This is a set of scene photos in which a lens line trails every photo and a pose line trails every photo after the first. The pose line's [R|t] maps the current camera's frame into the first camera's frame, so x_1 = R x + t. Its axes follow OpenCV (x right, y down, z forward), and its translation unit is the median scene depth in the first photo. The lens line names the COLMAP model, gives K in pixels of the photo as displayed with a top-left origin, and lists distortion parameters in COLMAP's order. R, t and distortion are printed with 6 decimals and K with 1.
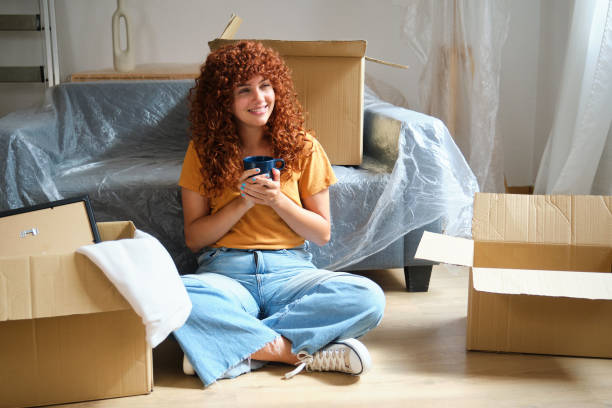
lens RADIAL K [[811.2, 0, 297.2], [0, 811.2, 206.4], [0, 0, 1]] dist [-0.001030, 0.000000]
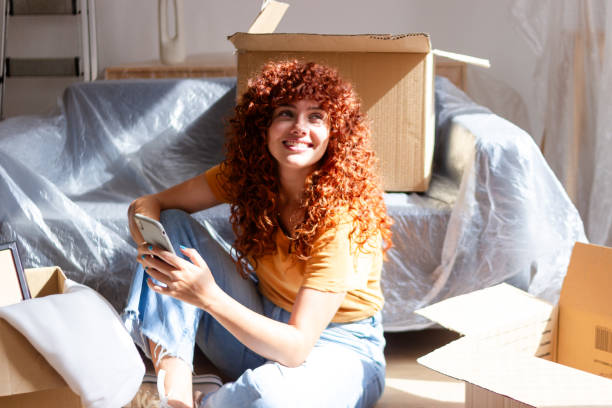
lens RADIAL K [[979.9, 0, 304.1], [0, 979.9, 204.3], [0, 0, 1]] dist [0.034499, 0.000000]
pose [[0.987243, 0.019931, -0.157972, 0.118255], [-0.020726, 0.999779, -0.003392, -0.036076], [0.157869, 0.006623, 0.987438, 0.064036]]
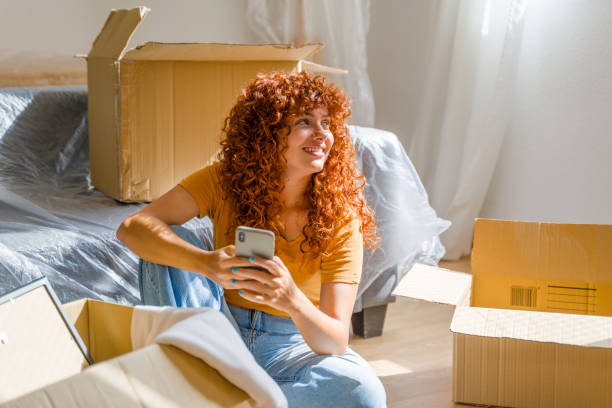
lens RADIAL K [[1093.7, 0, 303.3], [0, 1093.7, 202.5], [0, 0, 1]] dist [0.310946, 0.000000]
pose [[0.902658, -0.073396, 0.424053, -0.408465], [0.081272, 0.996692, -0.000489, -0.042092], [-0.422615, 0.034905, 0.905637, -0.003523]]
